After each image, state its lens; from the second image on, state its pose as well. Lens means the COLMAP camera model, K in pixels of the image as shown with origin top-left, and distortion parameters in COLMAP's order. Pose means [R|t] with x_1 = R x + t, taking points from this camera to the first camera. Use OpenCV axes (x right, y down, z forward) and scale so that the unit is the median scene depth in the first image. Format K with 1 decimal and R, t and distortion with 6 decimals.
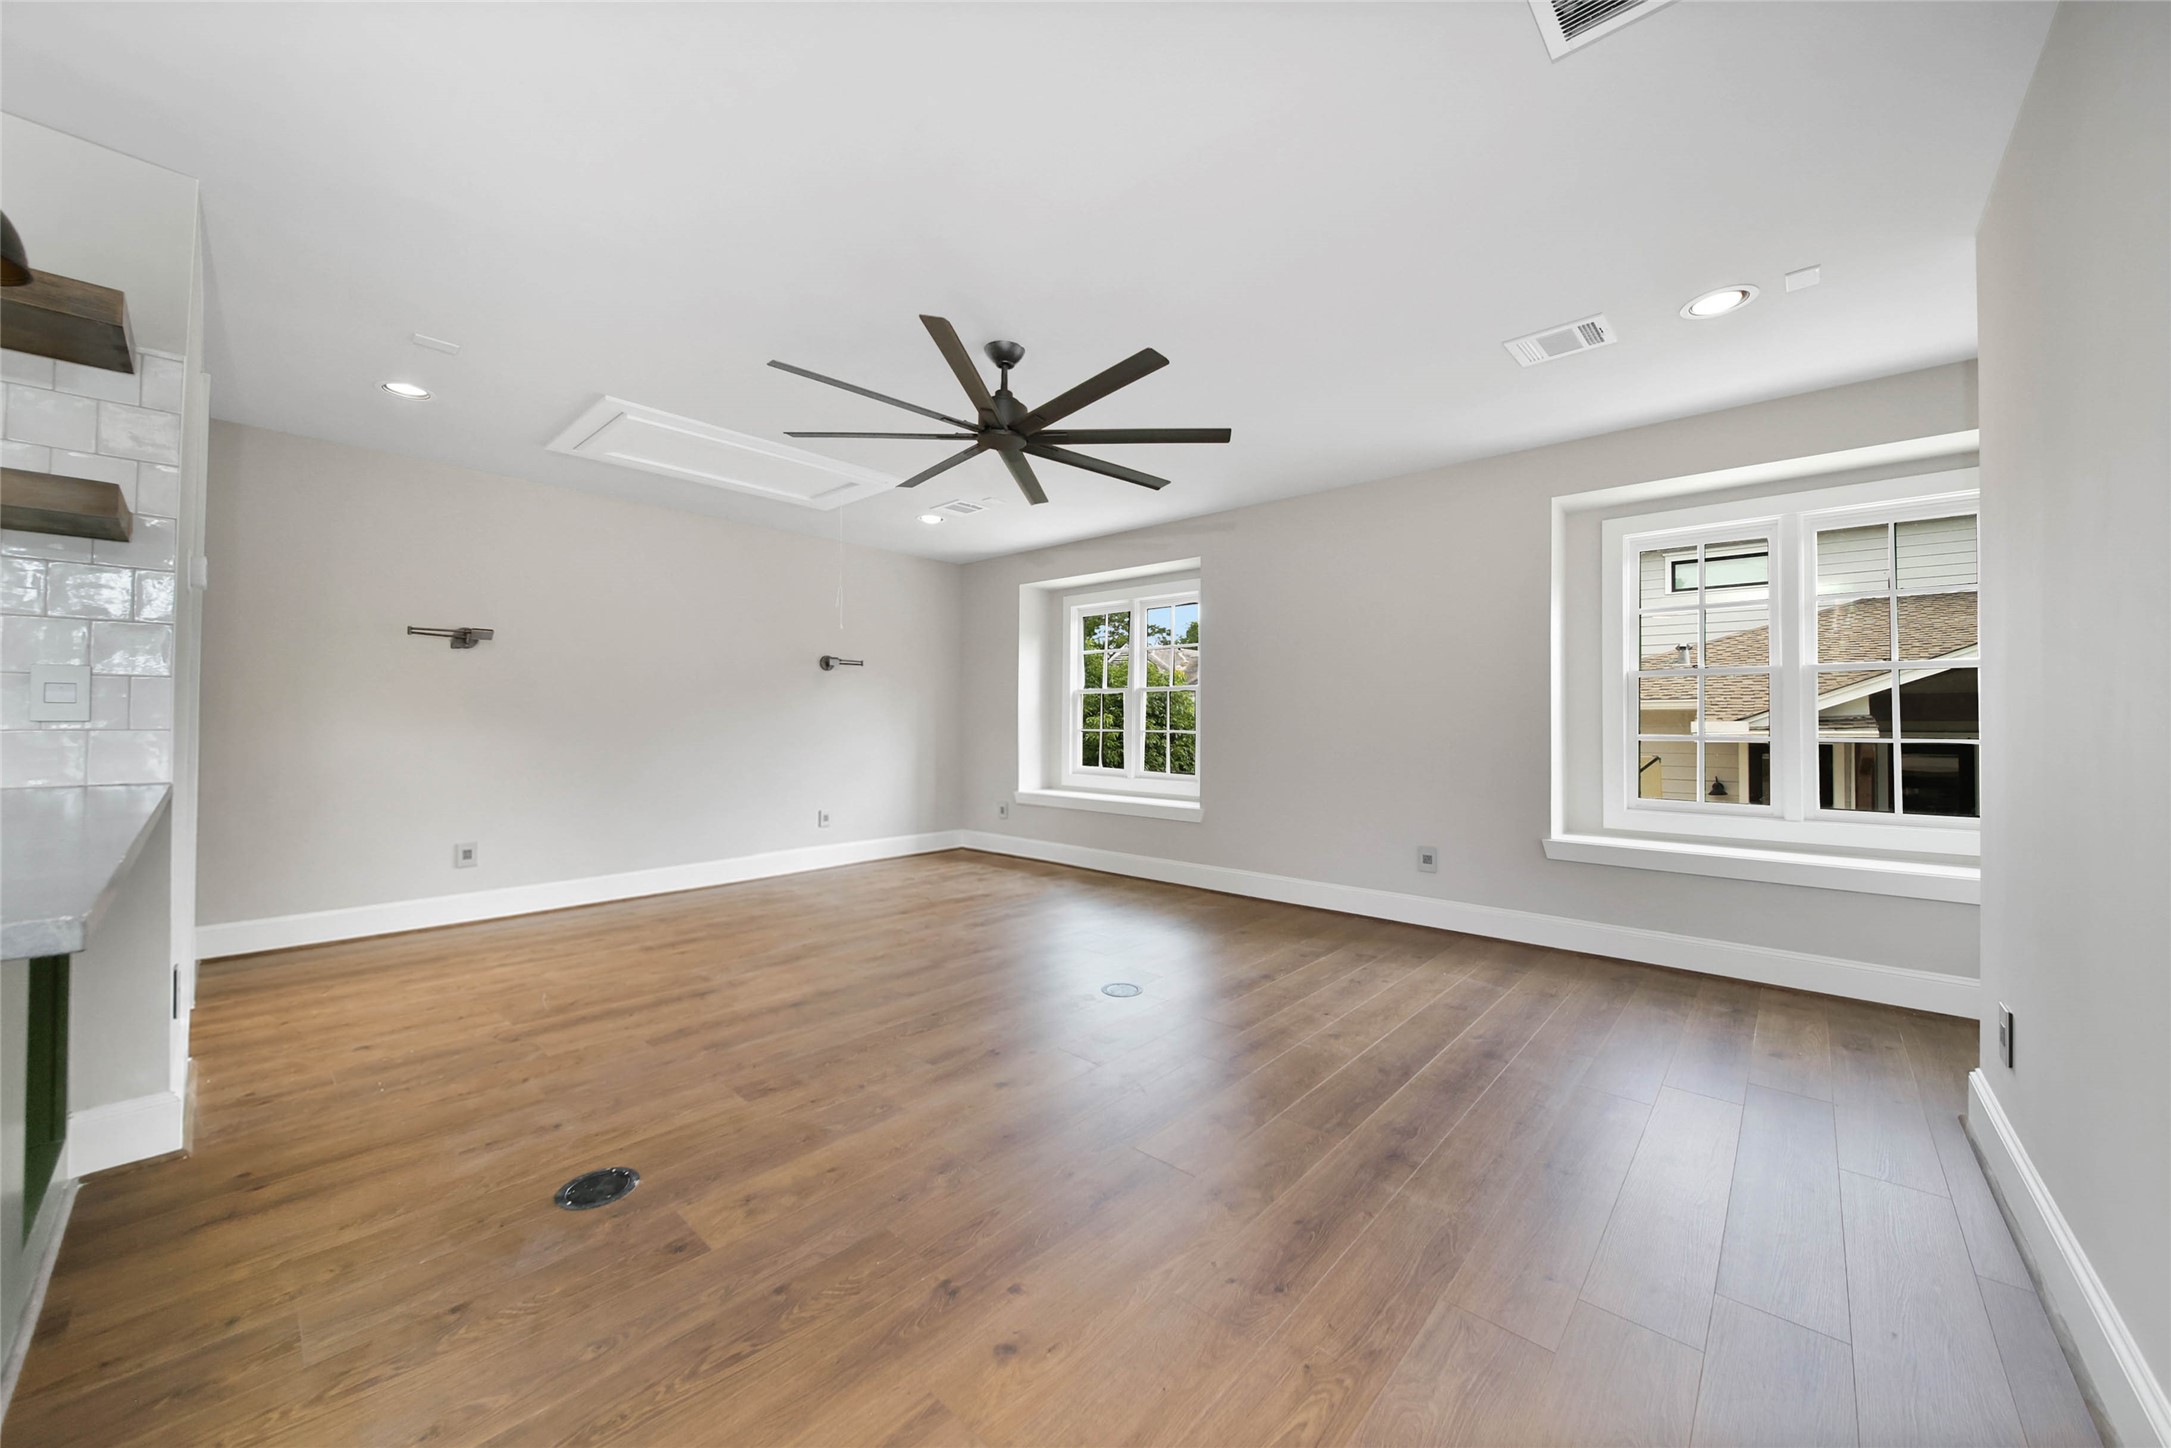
lens RADIAL K [[799.3, 0, 1088.7], [0, 799.3, 718.4], [0, 0, 1]] dist [-0.001876, -0.000445]
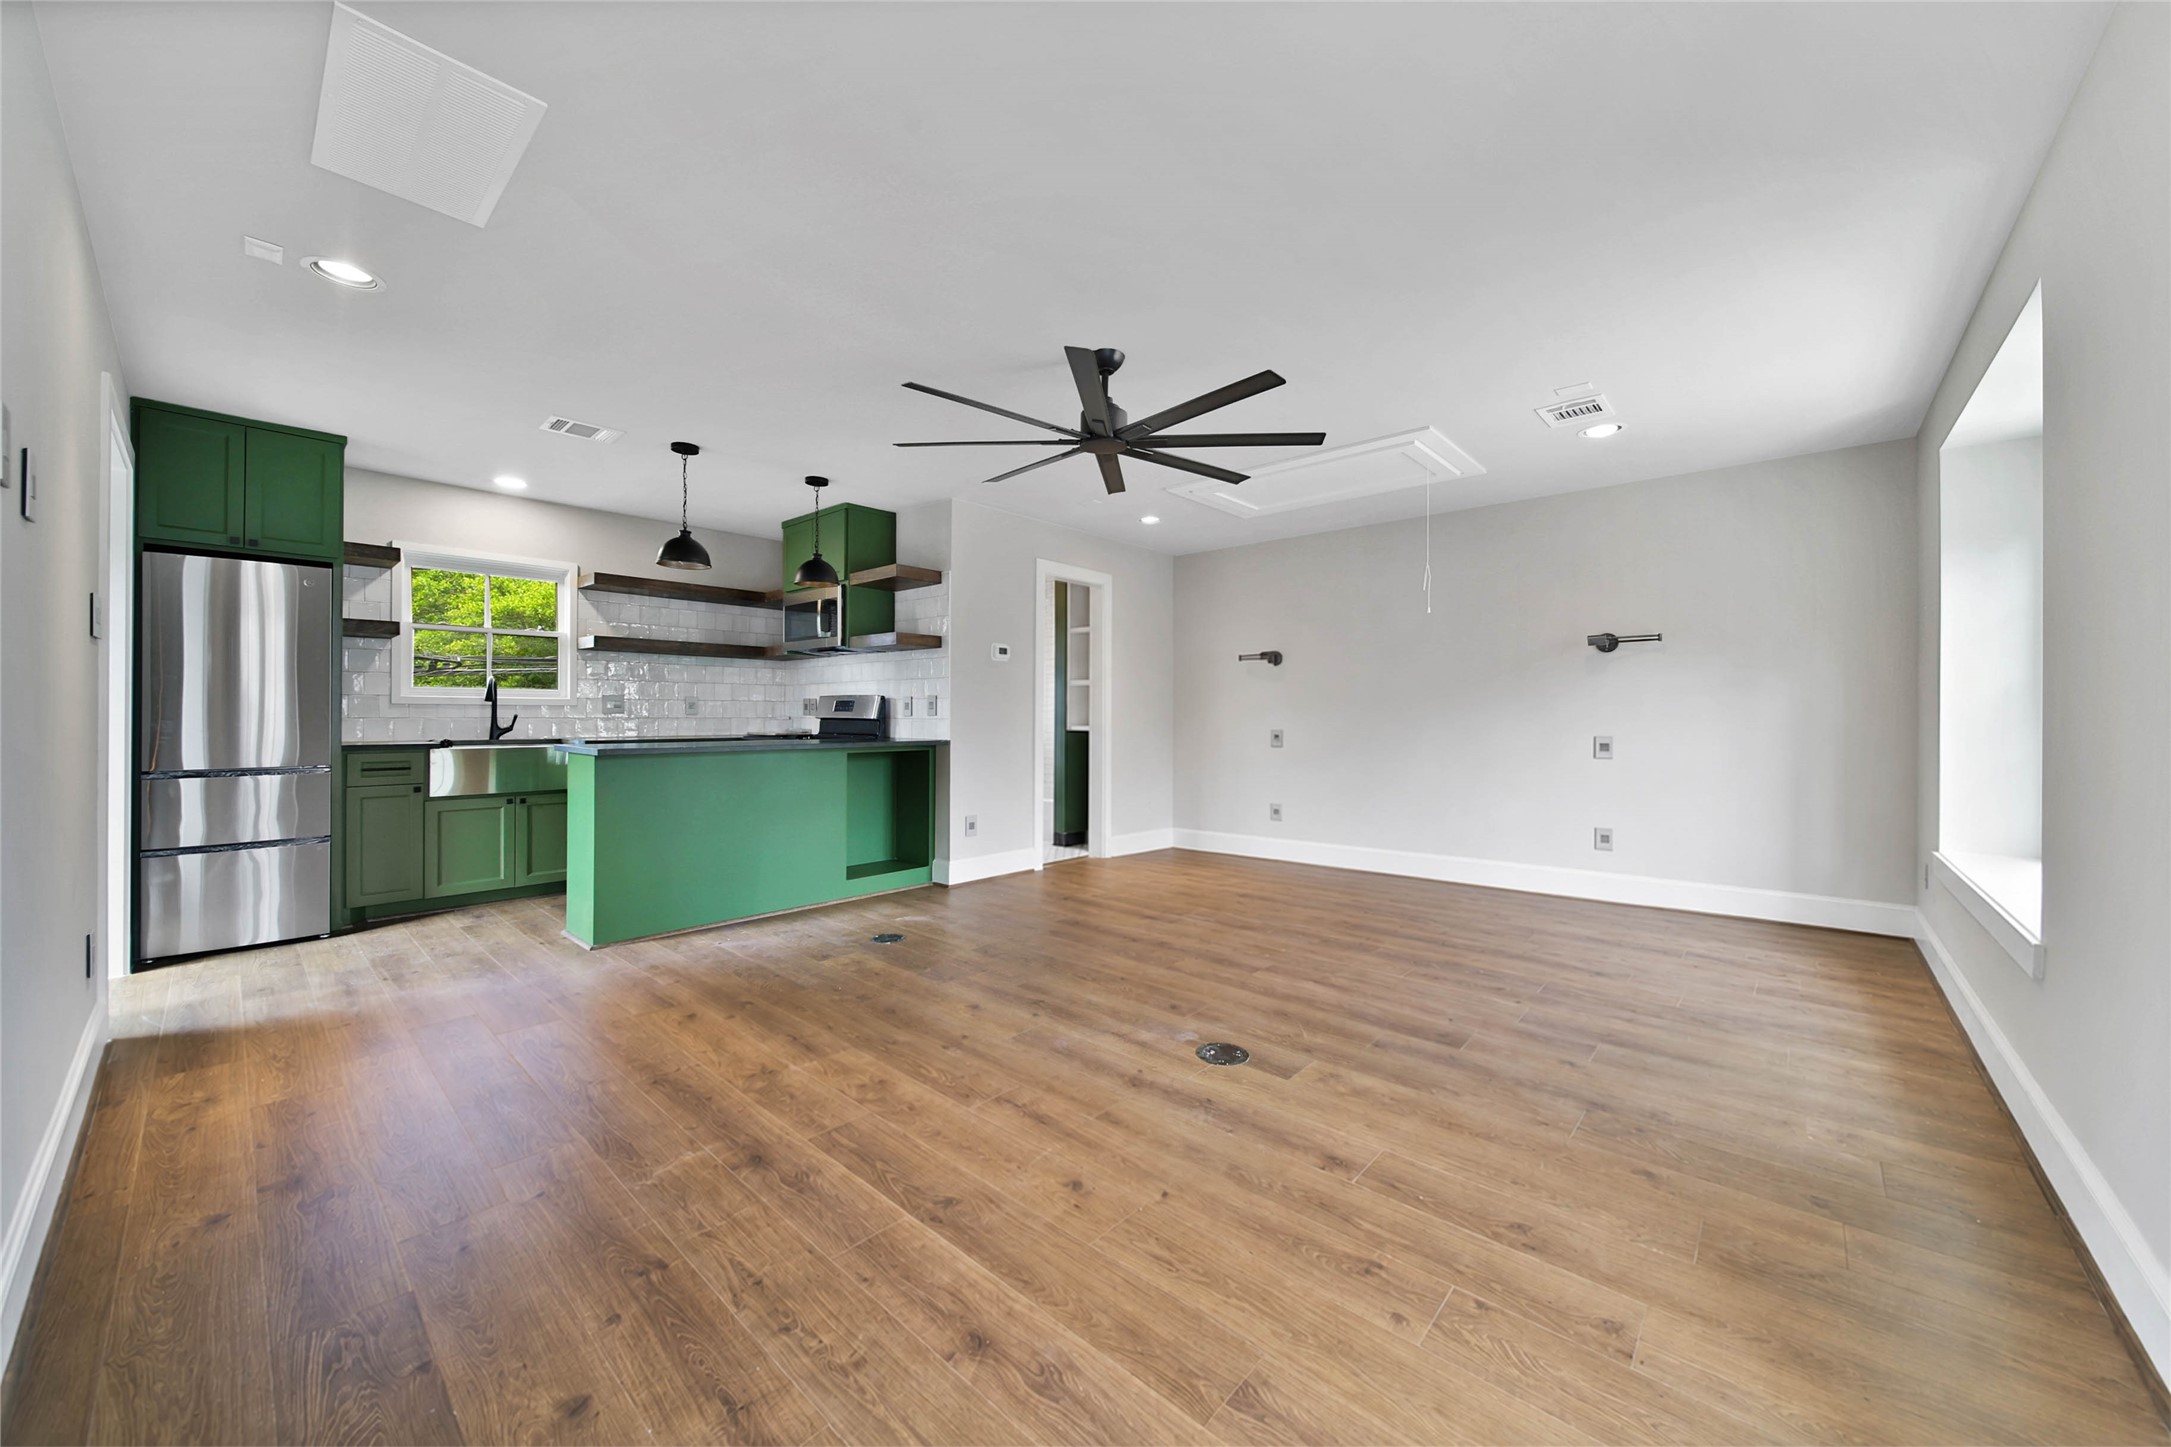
lens RADIAL K [[799.3, 0, 1089.0], [0, 799.3, 720.2], [0, 0, 1]] dist [-0.001876, -0.000445]
pose [[-0.013622, 0.001514, -0.999906, 1.170154], [0.008288, 0.999965, 0.001401, 0.008069], [0.999873, -0.008268, -0.013634, 1.227877]]
